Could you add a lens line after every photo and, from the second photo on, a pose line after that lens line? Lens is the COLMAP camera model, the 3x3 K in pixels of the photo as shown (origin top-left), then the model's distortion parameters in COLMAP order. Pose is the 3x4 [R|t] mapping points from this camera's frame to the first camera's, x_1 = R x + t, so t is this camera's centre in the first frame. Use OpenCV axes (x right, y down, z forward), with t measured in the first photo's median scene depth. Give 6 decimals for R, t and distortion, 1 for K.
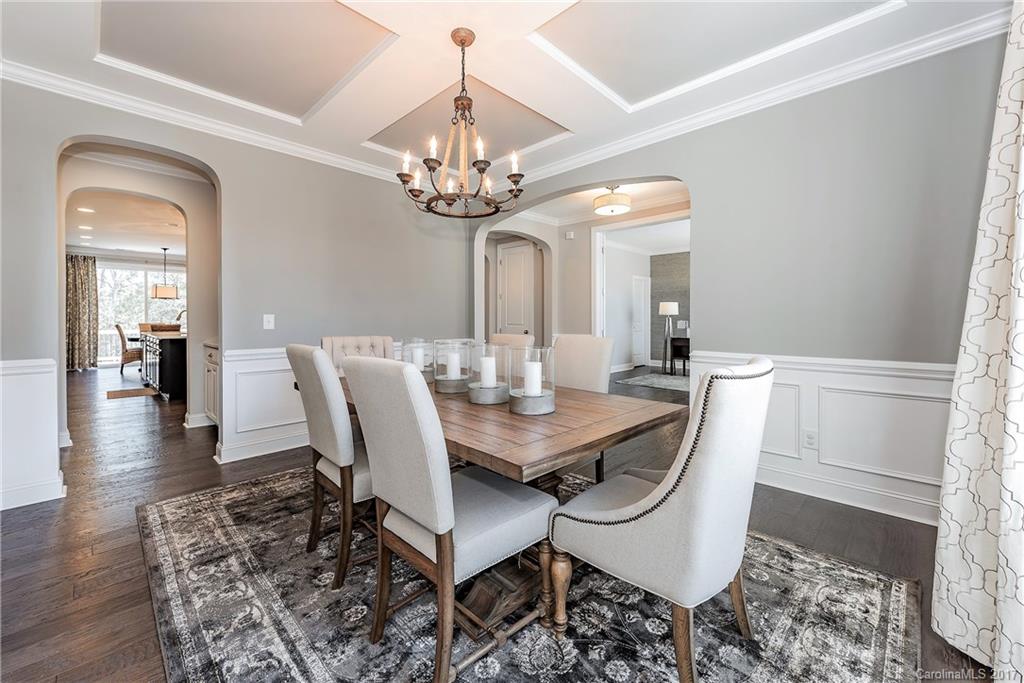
lens RADIAL K [[408.9, 0, 511.3], [0, 408.9, 320.6], [0, 0, 1]] dist [0.002130, 0.000327]
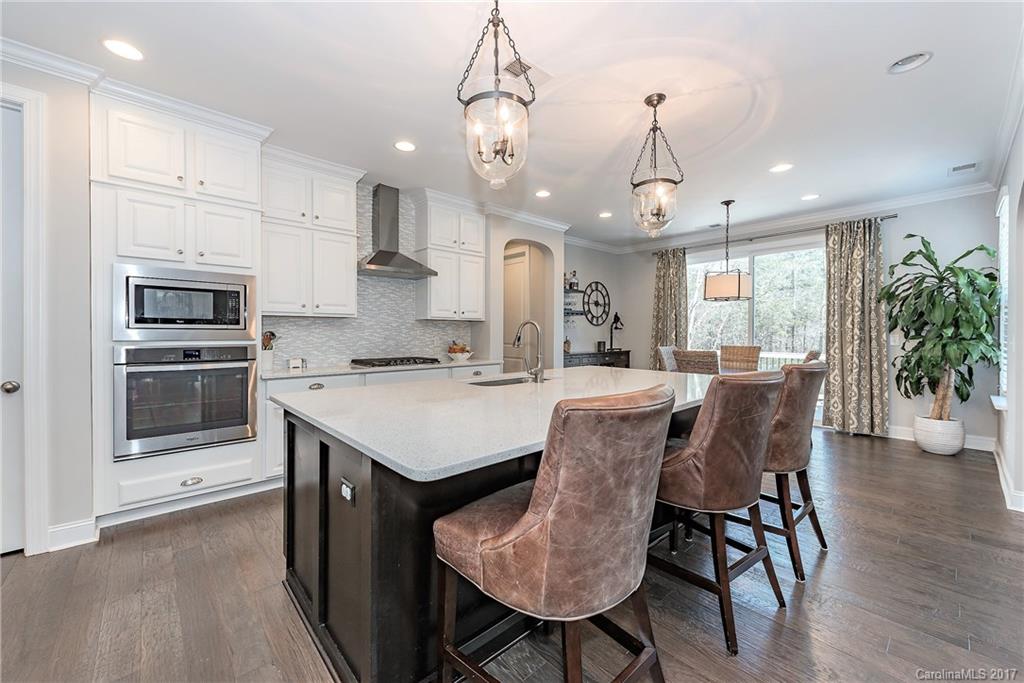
lens RADIAL K [[404.8, 0, 509.7], [0, 404.8, 336.9], [0, 0, 1]] dist [0.002733, 0.000066]
pose [[-0.061161, 0.011870, -0.998057, -0.322052], [-0.007344, 0.999897, 0.012342, -0.010964], [0.998101, 0.008085, -0.061067, 0.764476]]
